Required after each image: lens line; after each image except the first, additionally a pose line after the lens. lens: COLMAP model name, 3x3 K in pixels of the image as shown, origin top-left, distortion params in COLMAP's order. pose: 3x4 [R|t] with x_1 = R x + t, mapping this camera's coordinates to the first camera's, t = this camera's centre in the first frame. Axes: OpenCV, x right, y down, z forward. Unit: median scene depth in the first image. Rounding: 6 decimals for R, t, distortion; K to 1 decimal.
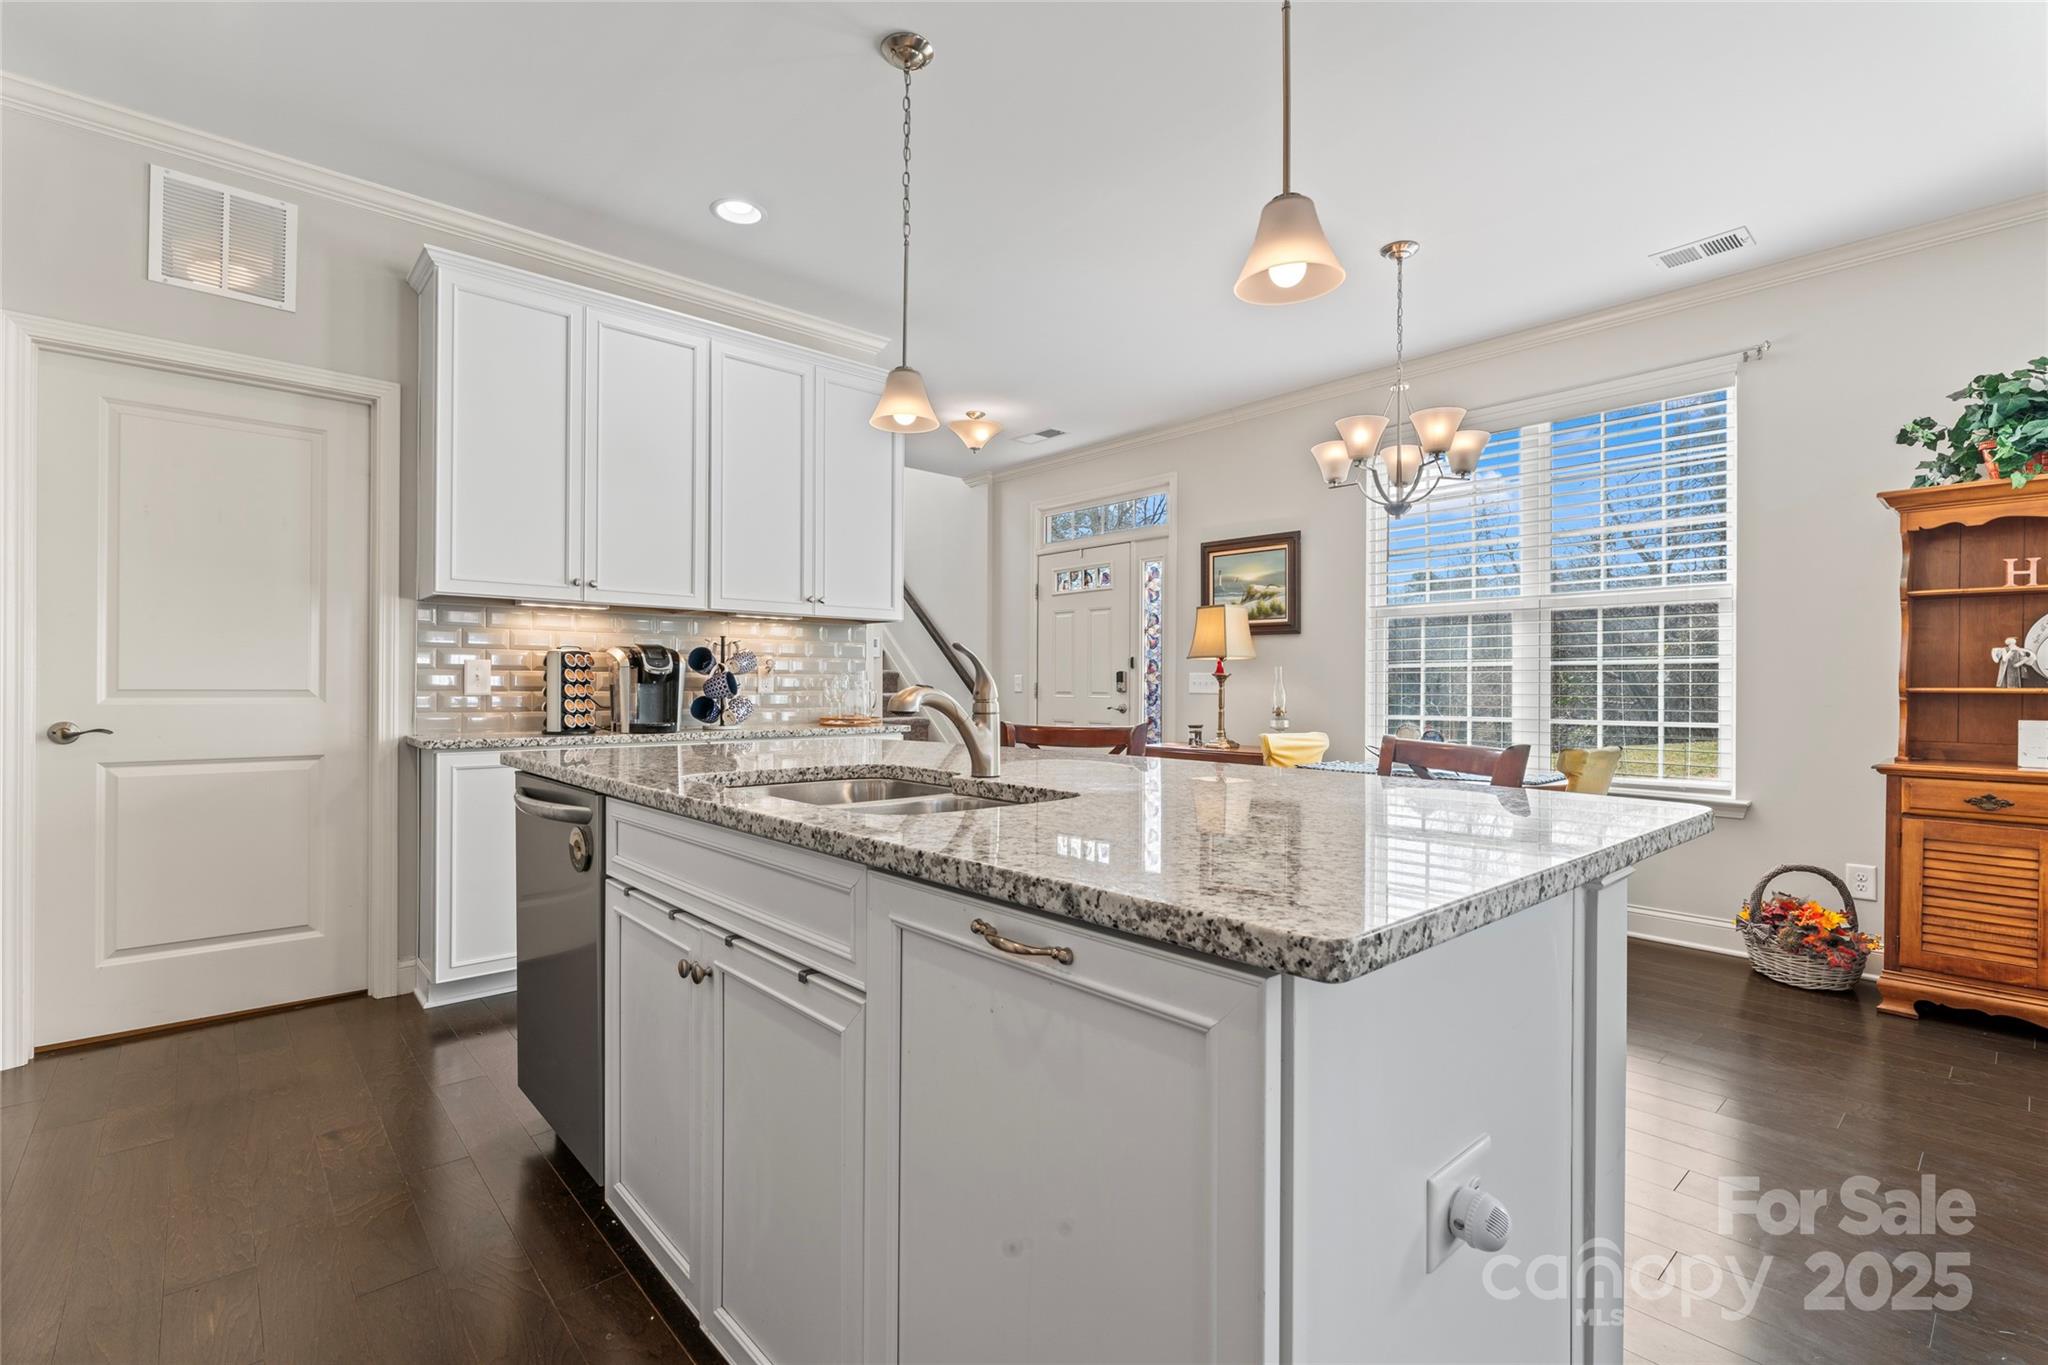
lens RADIAL K [[923.4, 0, 1014.4], [0, 923.4, 686.5], [0, 0, 1]] dist [0.001248, 0.000268]
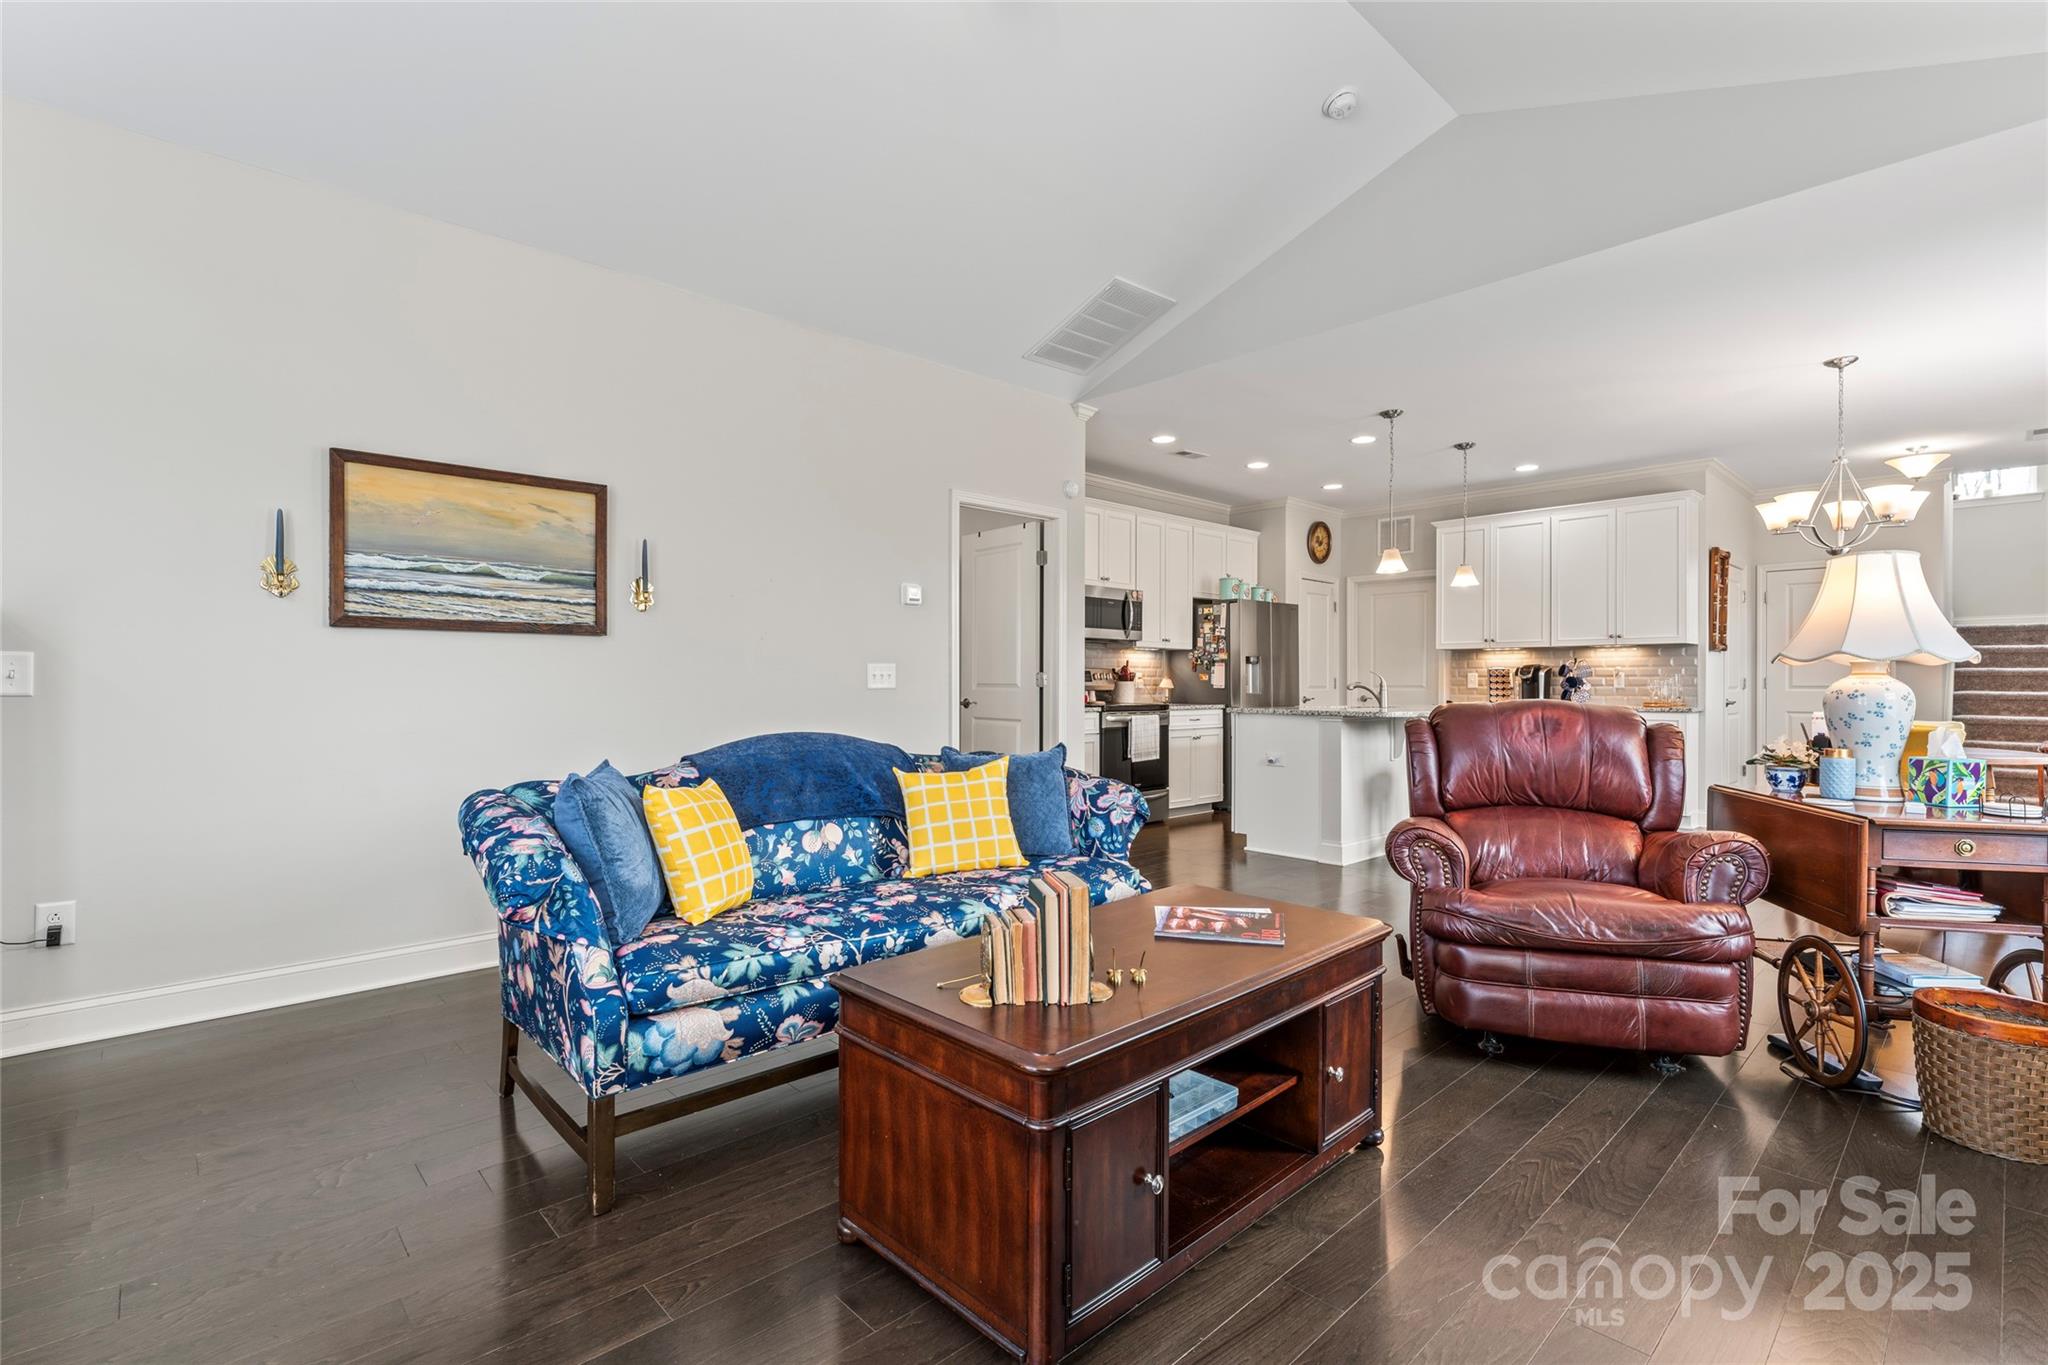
lens RADIAL K [[923.4, 0, 1033.5], [0, 923.4, 686.4], [0, 0, 1]] dist [0.001248, 0.000268]
pose [[0.032609, -0.001256, -0.999467, 1.546695], [-0.001564, 0.999998, -0.001308, 0.009107], [0.999467, 0.001606, 0.032607, -0.205906]]
